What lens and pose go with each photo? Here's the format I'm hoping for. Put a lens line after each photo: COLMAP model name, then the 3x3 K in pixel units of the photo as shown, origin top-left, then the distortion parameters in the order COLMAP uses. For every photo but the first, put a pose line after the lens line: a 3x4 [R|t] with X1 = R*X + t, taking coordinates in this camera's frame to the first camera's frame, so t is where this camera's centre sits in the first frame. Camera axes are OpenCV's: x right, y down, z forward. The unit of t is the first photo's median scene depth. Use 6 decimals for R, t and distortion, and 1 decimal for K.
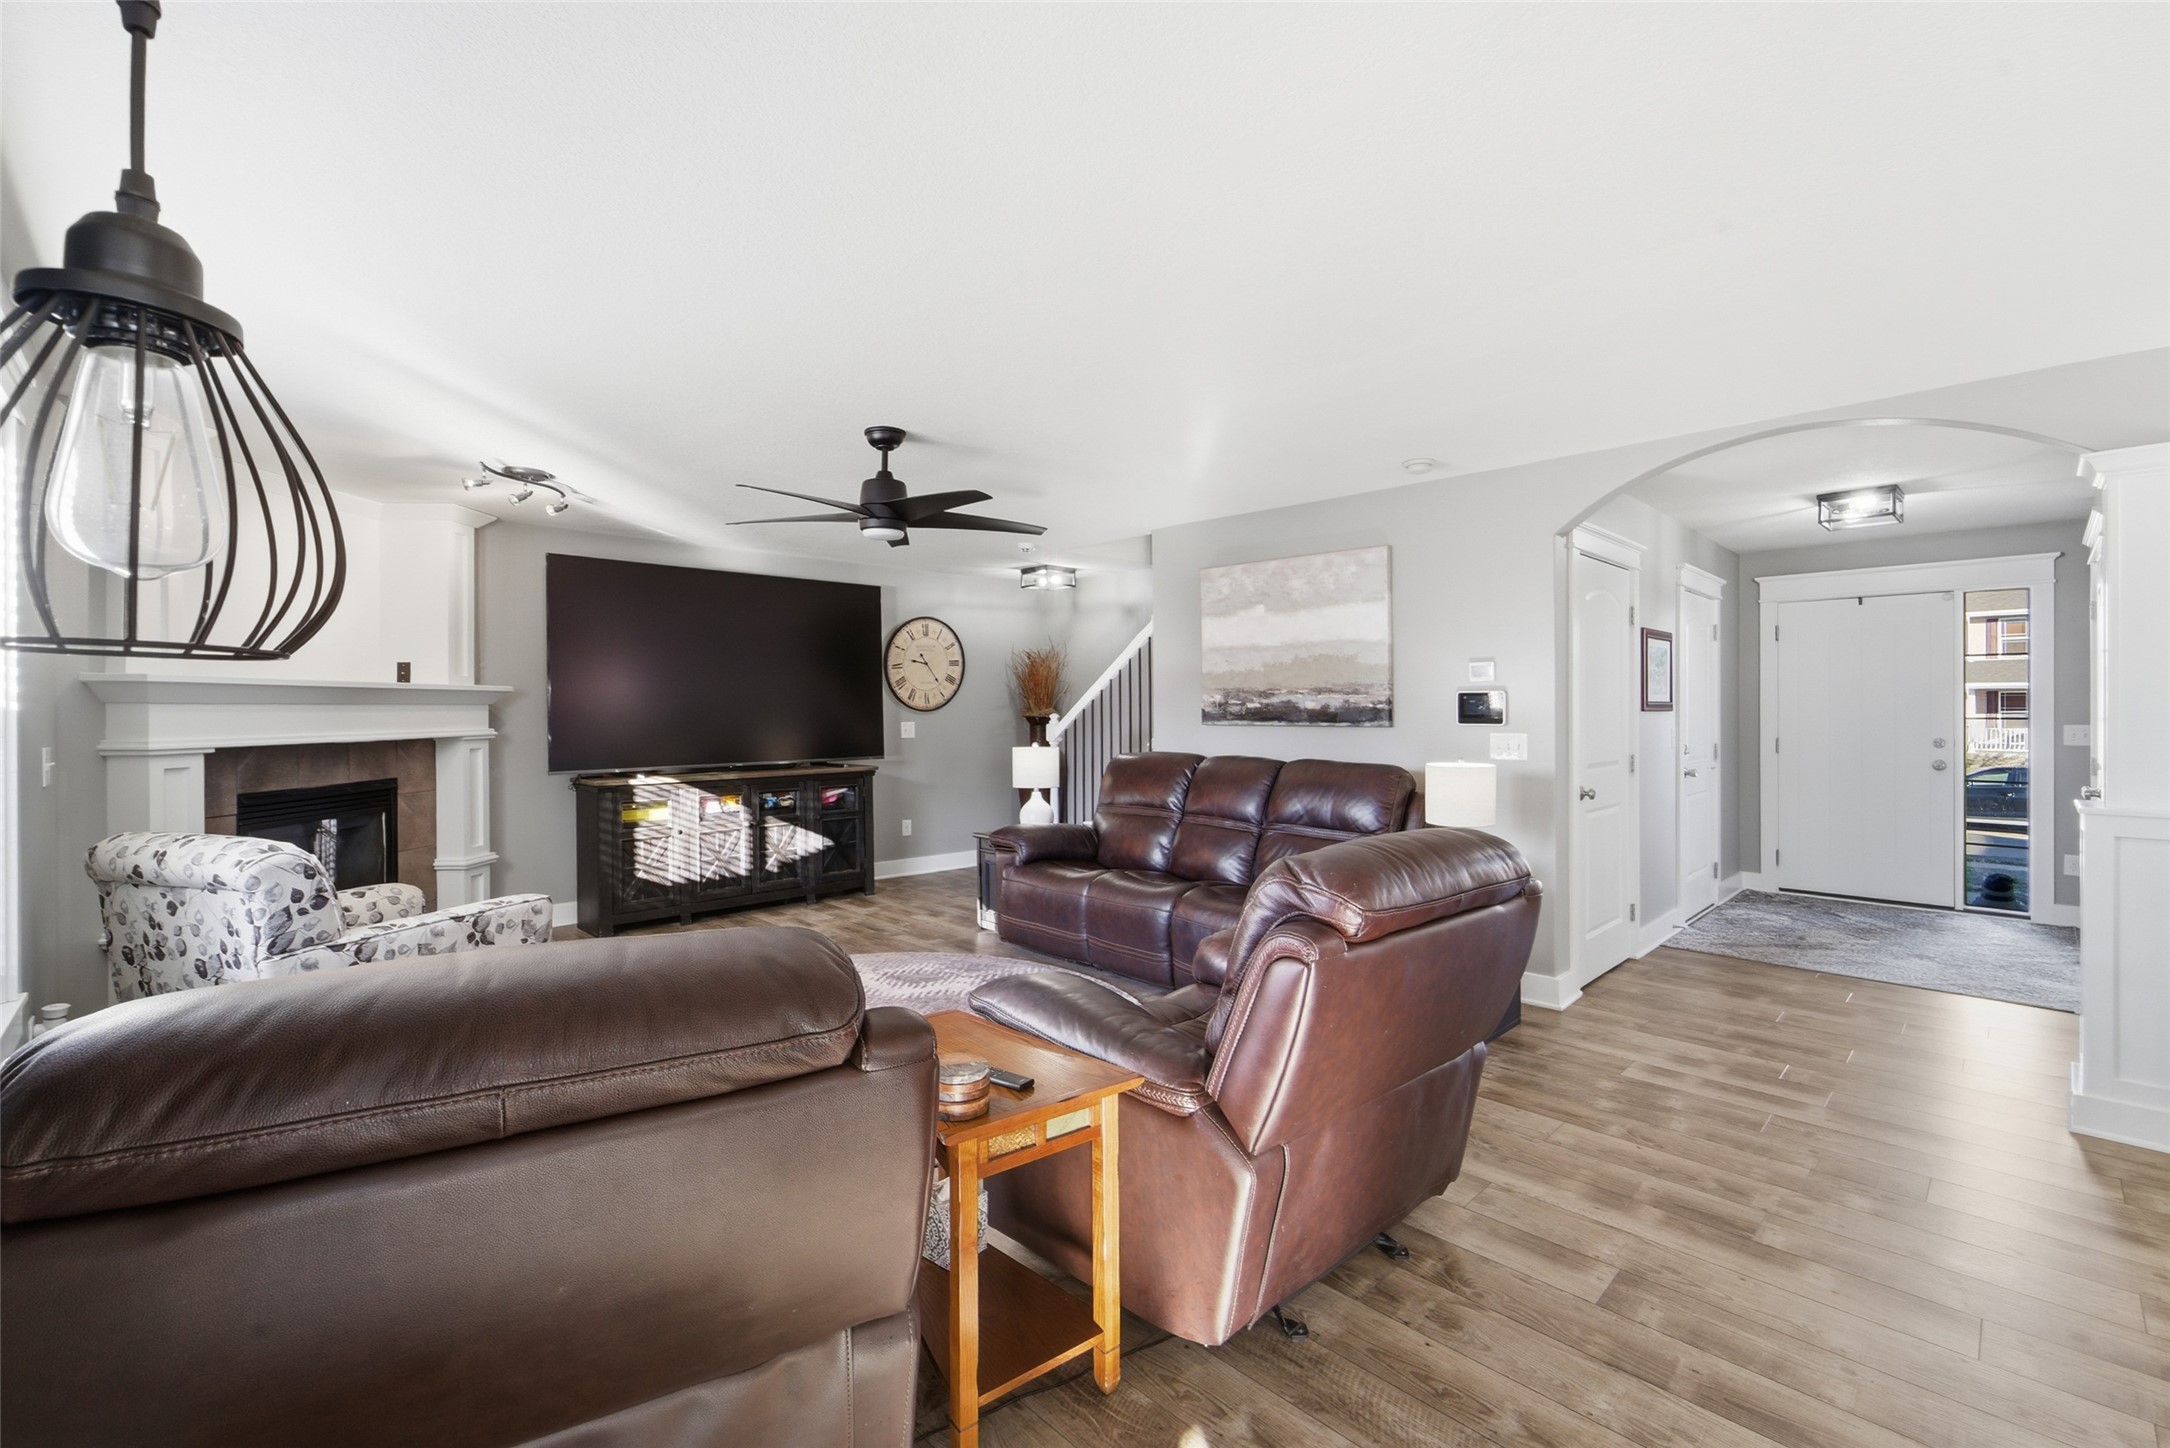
lens RADIAL K [[924.4, 0, 1130.0], [0, 924.4, 706.9], [0, 0, 1]] dist [-0.024398, 0.008719]
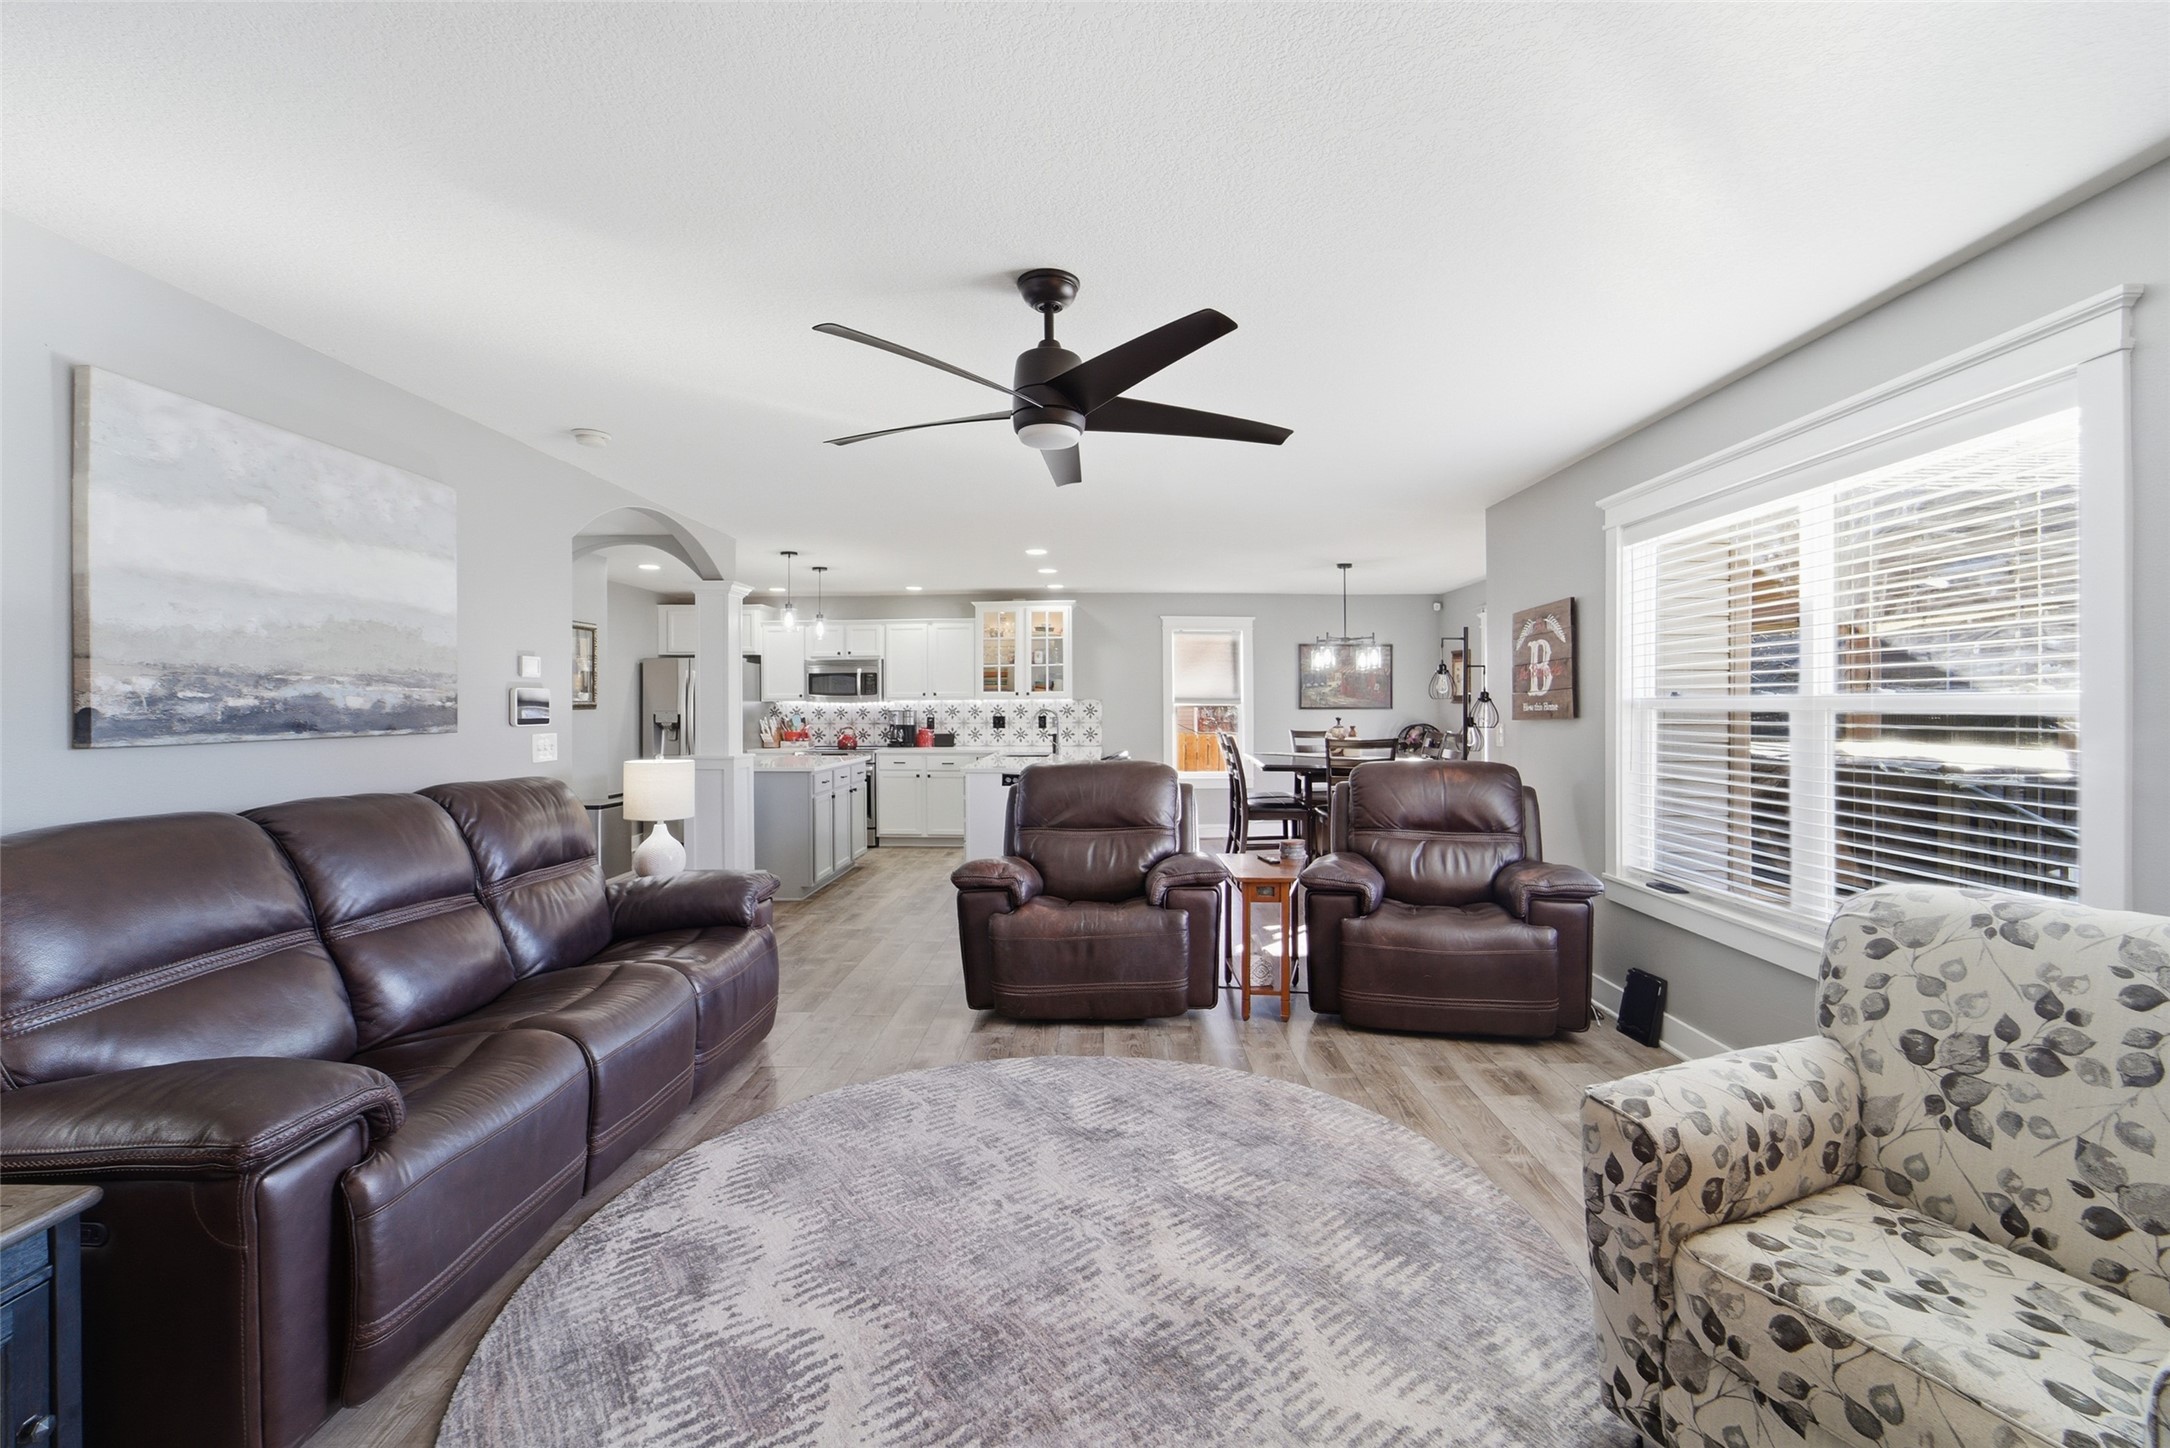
lens RADIAL K [[924.4, 0, 1083.5], [0, 924.4, 713.5], [0, 0, 1]] dist [-0.024398, 0.008719]
pose [[-0.683223, -0.001929, 0.730208, -0.551091], [0.003890, 0.999973, 0.006281, 0.003240], [-0.730200, 0.007132, -0.683197, 1.034868]]
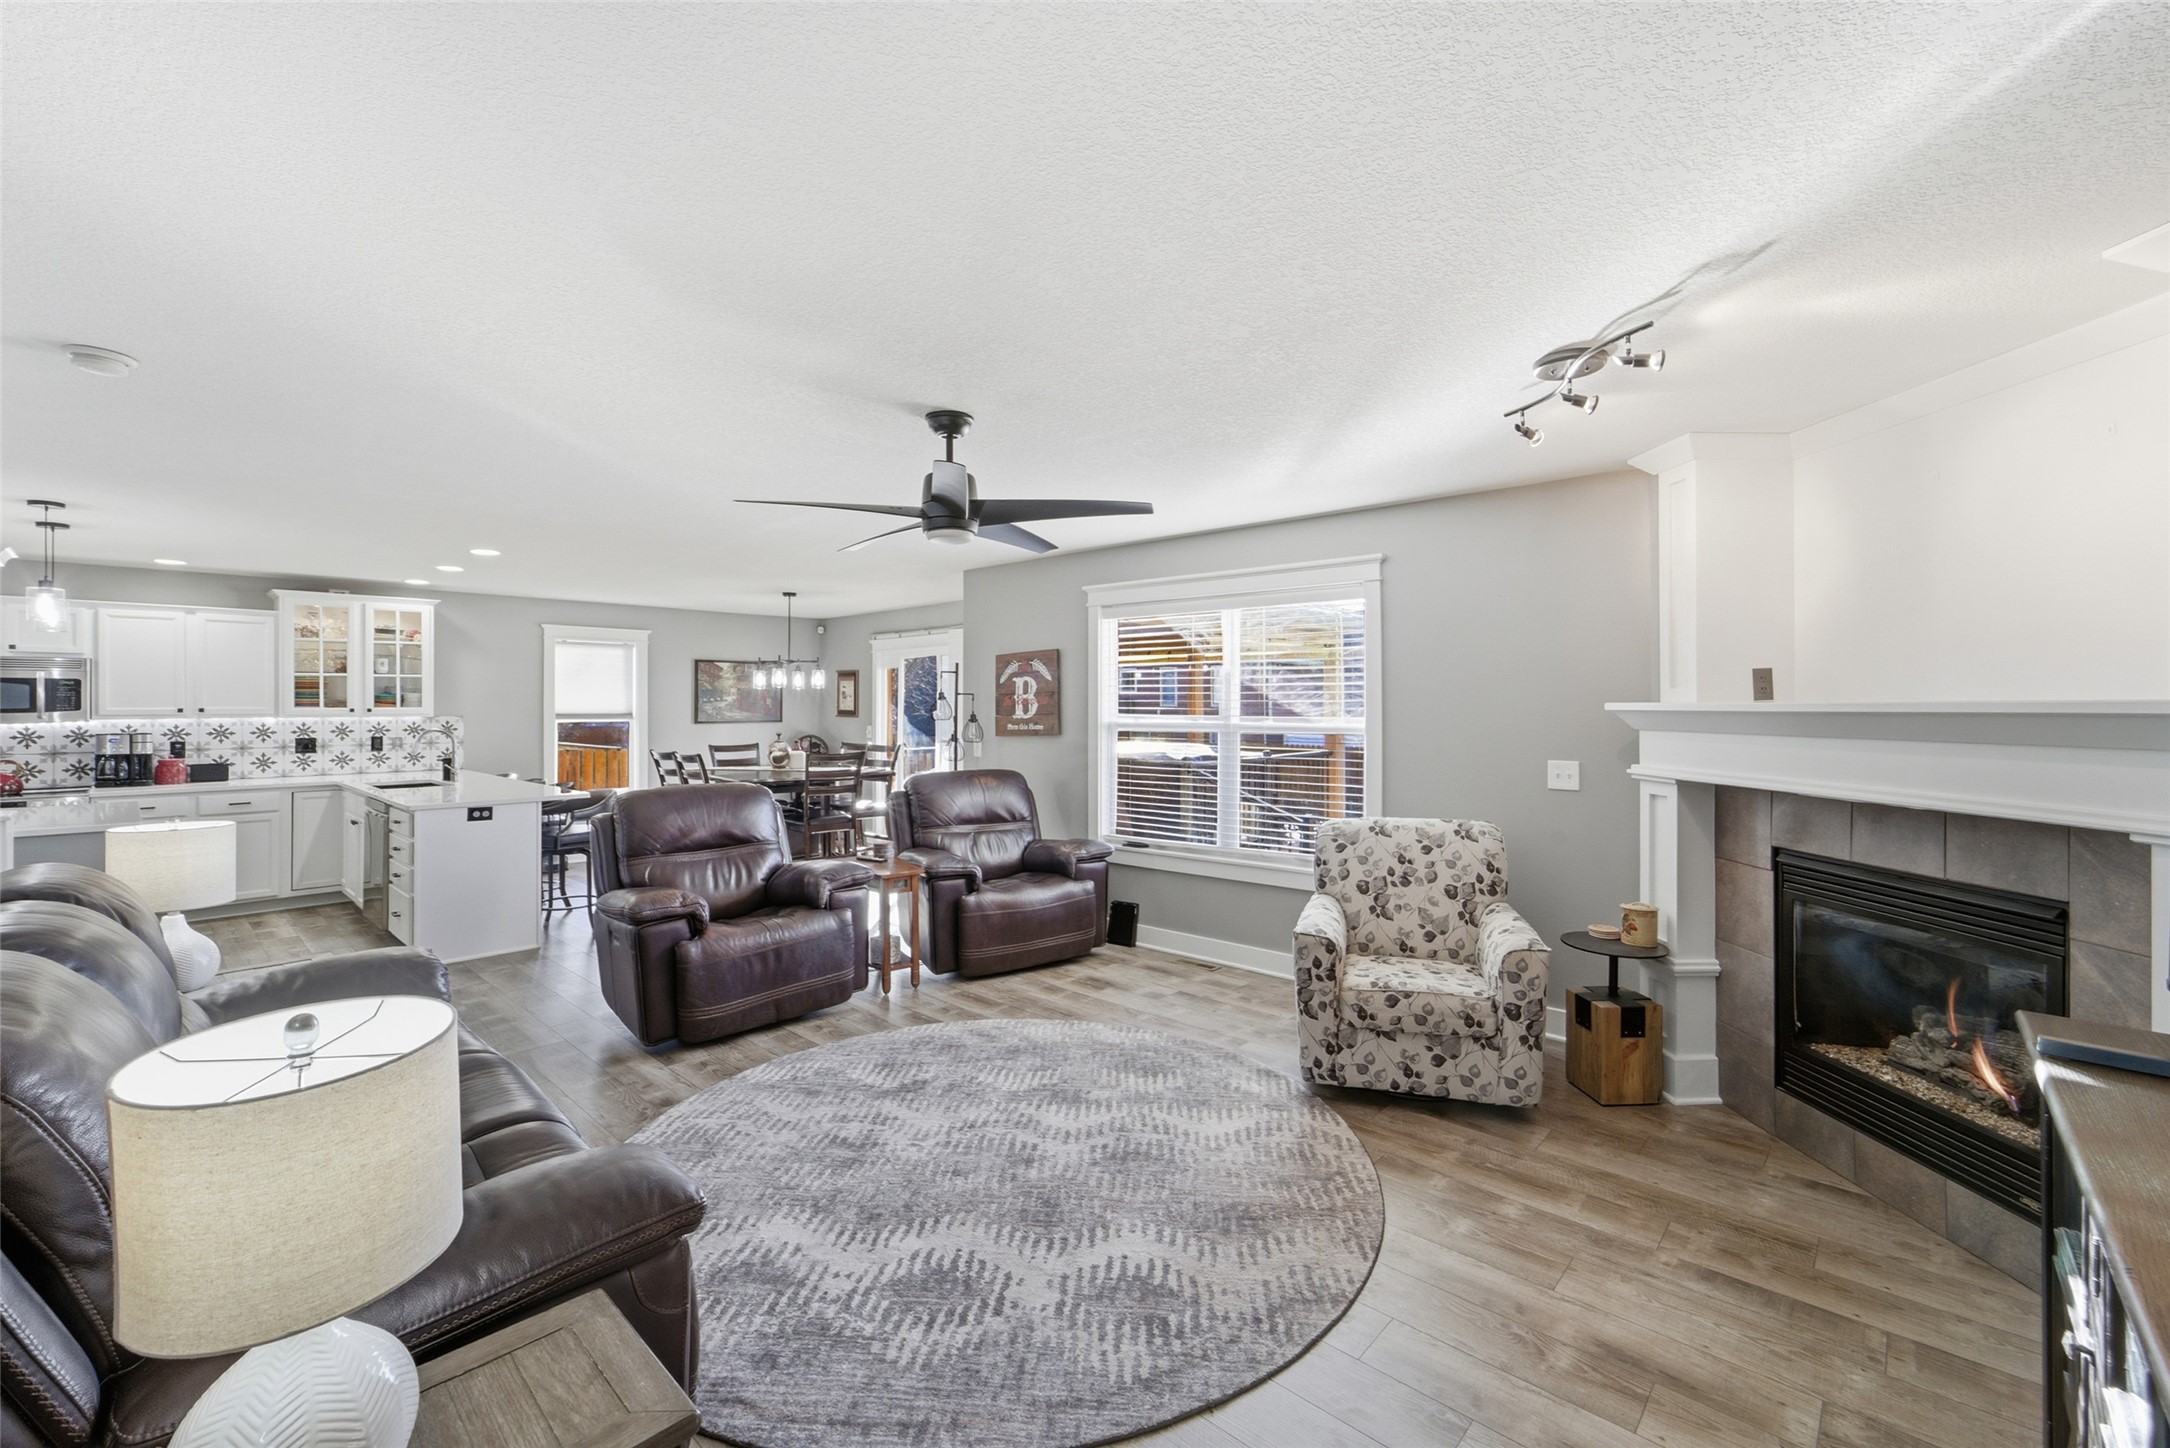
lens RADIAL K [[924.4, 0, 1122.0], [0, 924.4, 714.4], [0, 0, 1]] dist [-0.024398, 0.008719]
pose [[-0.998923, 0.005241, -0.046092, -0.279762], [0.004822, 0.999946, 0.009195, -0.023021], [0.046137, 0.008963, -0.998895, 1.342840]]
